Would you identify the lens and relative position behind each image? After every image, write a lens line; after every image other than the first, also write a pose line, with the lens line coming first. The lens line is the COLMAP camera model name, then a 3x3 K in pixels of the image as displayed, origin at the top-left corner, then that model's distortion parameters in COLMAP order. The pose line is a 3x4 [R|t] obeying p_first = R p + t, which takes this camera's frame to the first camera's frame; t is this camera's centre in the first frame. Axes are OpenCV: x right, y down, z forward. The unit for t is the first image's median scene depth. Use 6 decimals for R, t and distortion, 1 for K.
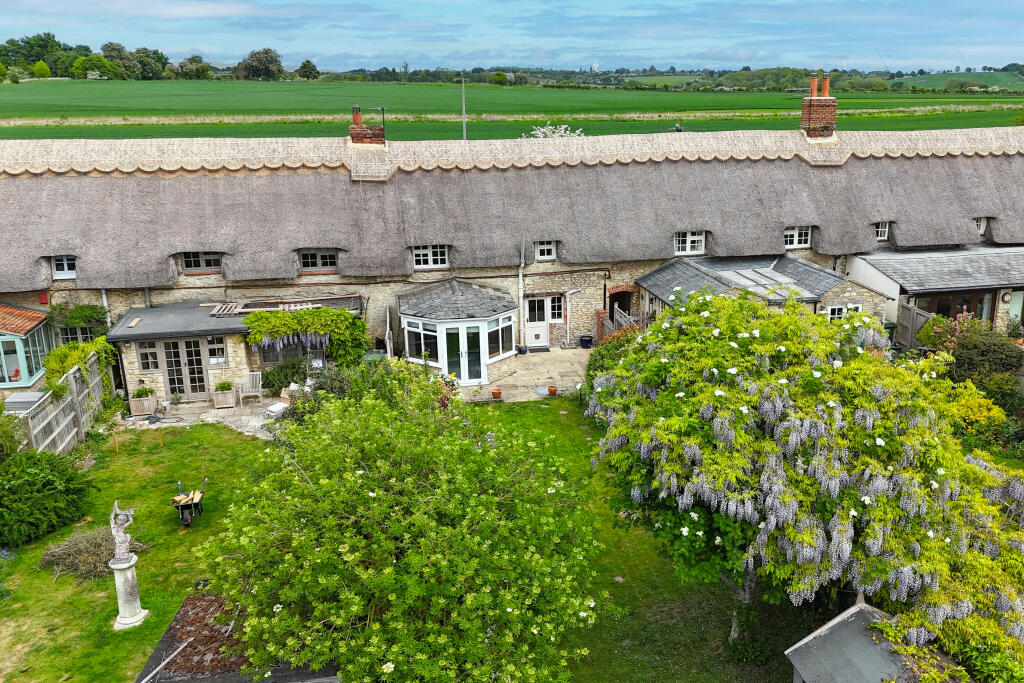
lens RADIAL K [[758.9, 0, 512.0], [0, 758.9, 341.5], [0, 0, 1]] dist [0.069790, -0.000386]
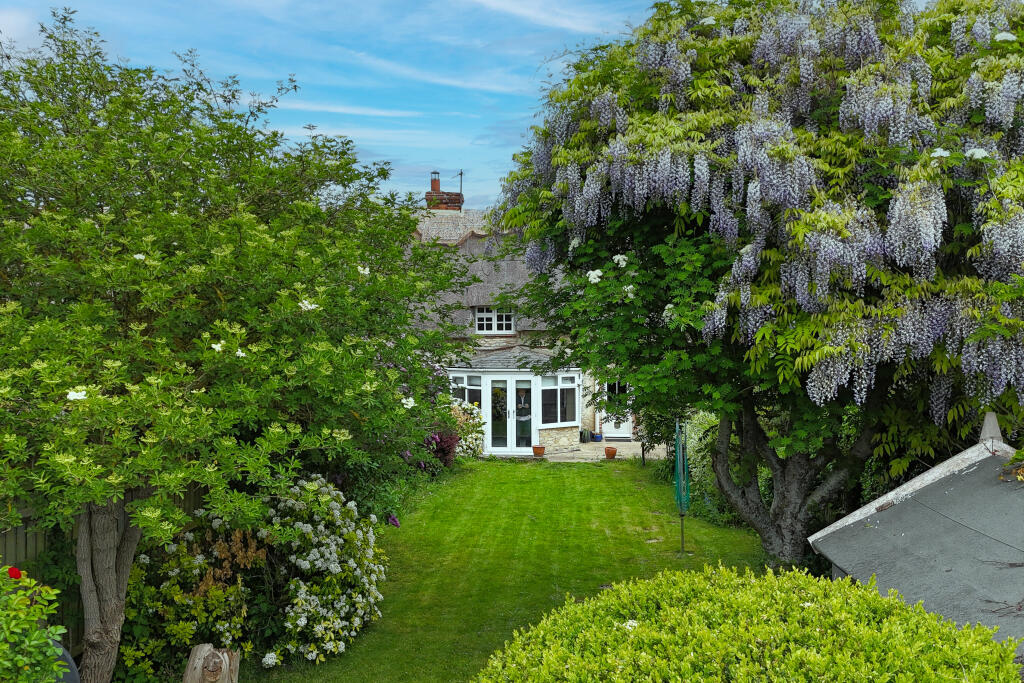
lens RADIAL K [[758.9, 0, 512.0], [0, 758.9, 341.5], [0, 0, 1]] dist [0.069790, -0.000386]
pose [[0.979675, 0.028870, -0.198502, 0.097940], [-0.080573, 0.962882, -0.257618, 0.151667], [0.183696, 0.268376, 0.945637, 0.188685]]
